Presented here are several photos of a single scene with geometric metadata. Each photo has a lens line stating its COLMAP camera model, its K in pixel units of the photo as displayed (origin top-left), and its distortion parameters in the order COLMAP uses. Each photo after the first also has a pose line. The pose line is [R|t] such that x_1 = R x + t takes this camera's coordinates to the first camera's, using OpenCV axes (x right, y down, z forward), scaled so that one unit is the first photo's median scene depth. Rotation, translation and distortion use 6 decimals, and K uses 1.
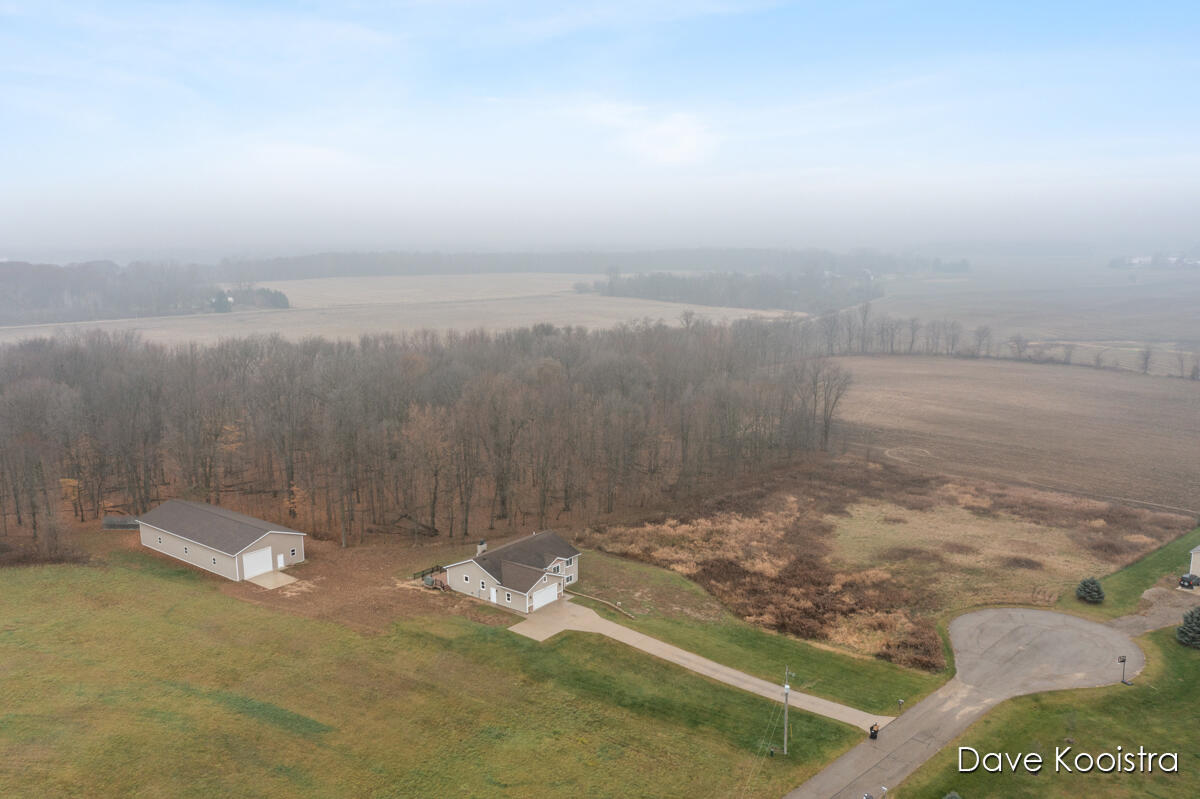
lens RADIAL K [[946.6, 0, 604.2], [0, 946.6, 398.7], [0, 0, 1]] dist [-0.021783, -0.000785]
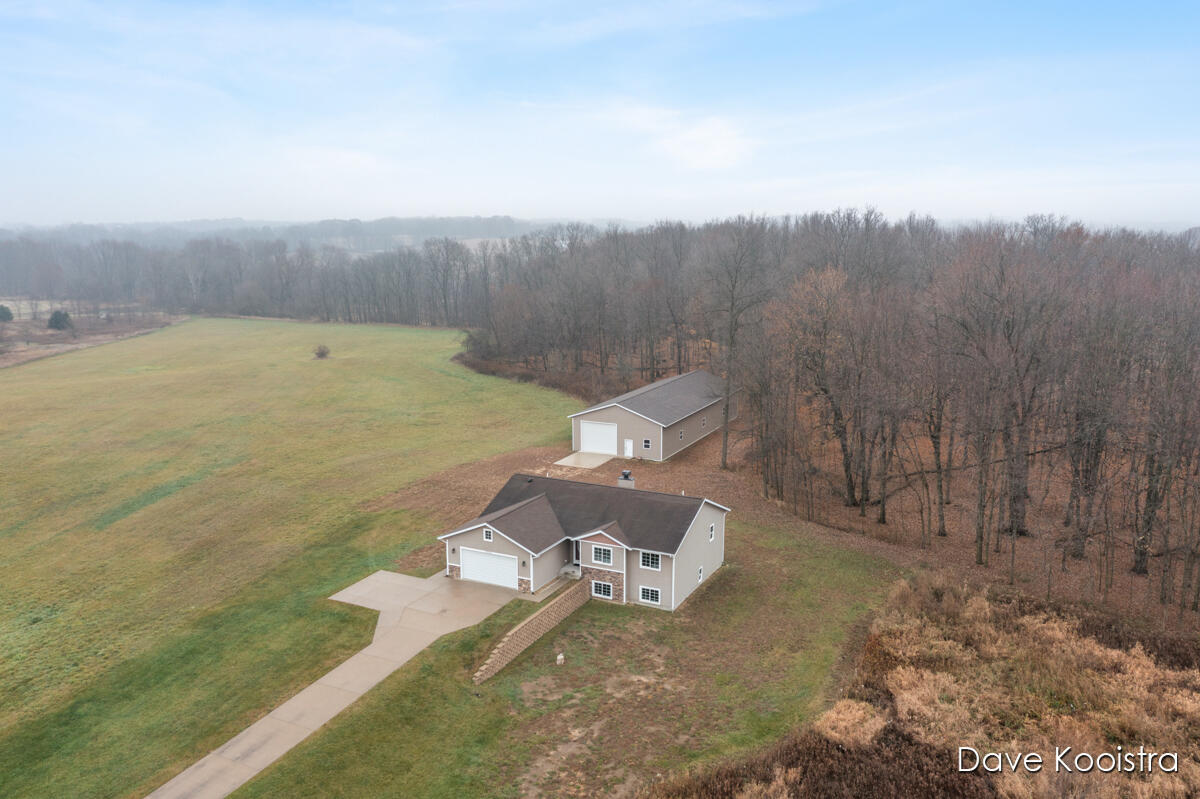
lens RADIAL K [[946.6, 0, 601.8], [0, 946.6, 403.3], [0, 0, 1]] dist [-0.021783, -0.000785]
pose [[0.201507, 0.186765, -0.961516, 0.477388], [-0.175150, 0.972701, 0.152231, 0.029813], [0.963700, 0.137734, 0.228718, 0.999643]]
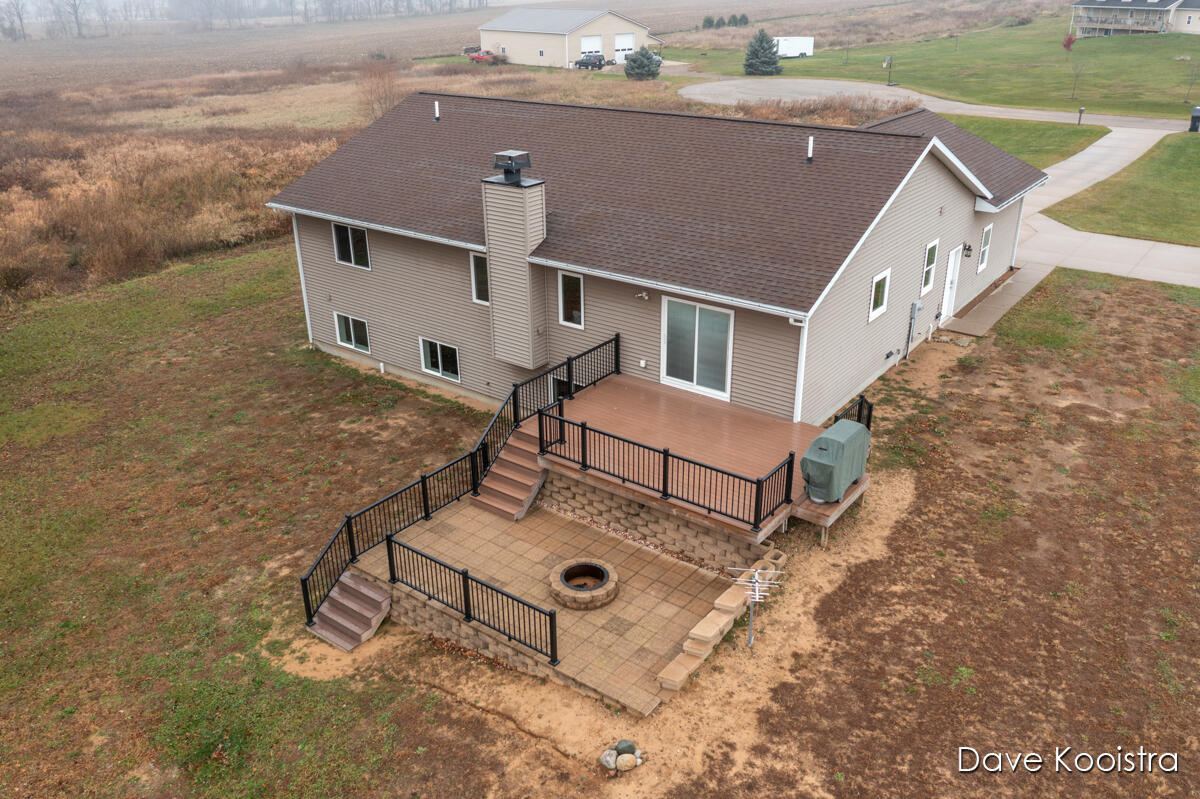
lens RADIAL K [[946.6, 0, 601.9], [0, 946.6, 399.3], [0, 0, 1]] dist [-0.021783, -0.000785]
pose [[-0.016093, -0.406996, 0.913288, -0.330885], [0.182035, 0.896949, 0.402922, 0.149238], [-0.983160, 0.172734, 0.059653, 1.156236]]
